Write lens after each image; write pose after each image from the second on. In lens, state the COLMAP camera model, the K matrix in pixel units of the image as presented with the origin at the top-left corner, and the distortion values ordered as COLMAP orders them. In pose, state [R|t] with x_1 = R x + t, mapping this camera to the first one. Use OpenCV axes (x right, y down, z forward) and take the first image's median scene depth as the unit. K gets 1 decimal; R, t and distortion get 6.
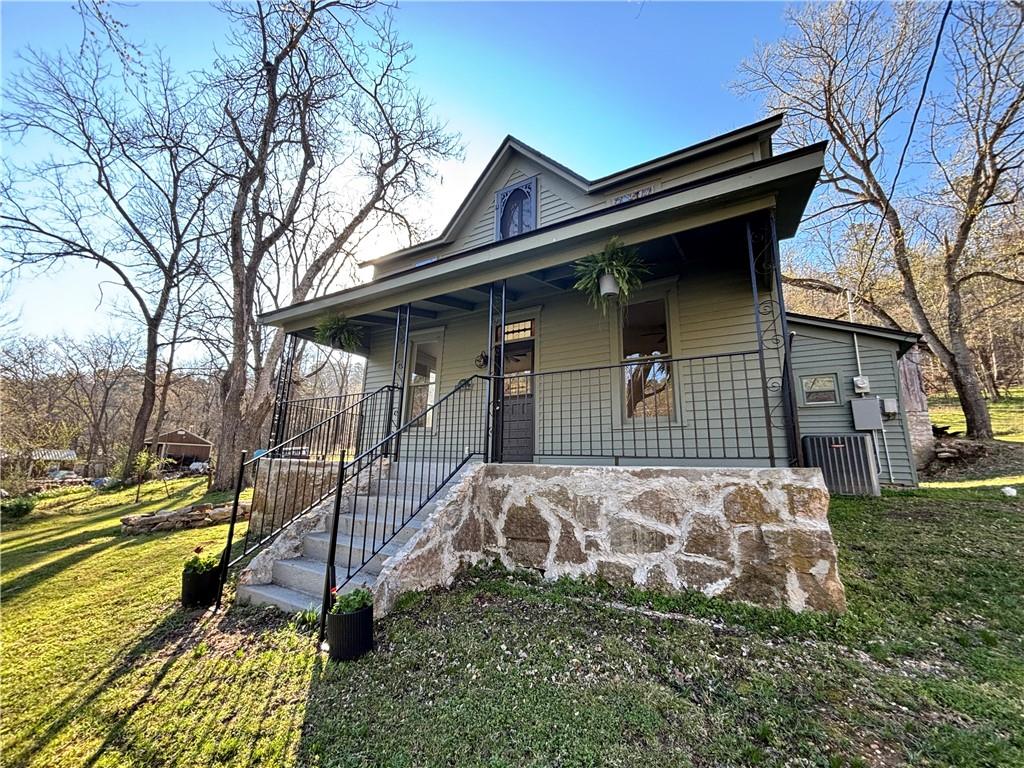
lens RADIAL K [[415.0, 0, 512.0], [0, 415.0, 384.0], [0, 0, 1]] dist [0.027454, -0.000347]
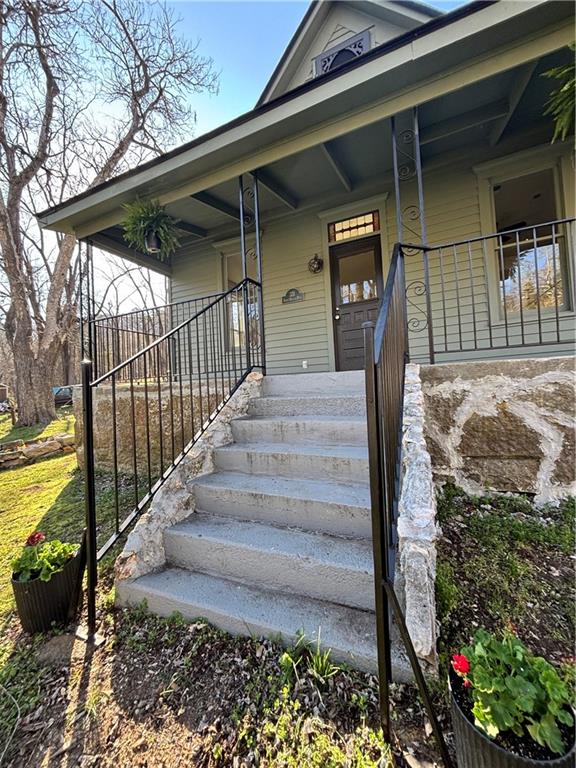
lens RADIAL K [[300.7, 0, 288.0], [0, 300.7, 384.0], [0, 0, 1]] dist [-0.000708, 0.004466]
pose [[0.988722, -0.074055, 0.130168, -0.385047], [0.047845, 0.979829, 0.194024, 0.113334], [-0.141911, -0.185608, 0.972322, 0.522040]]
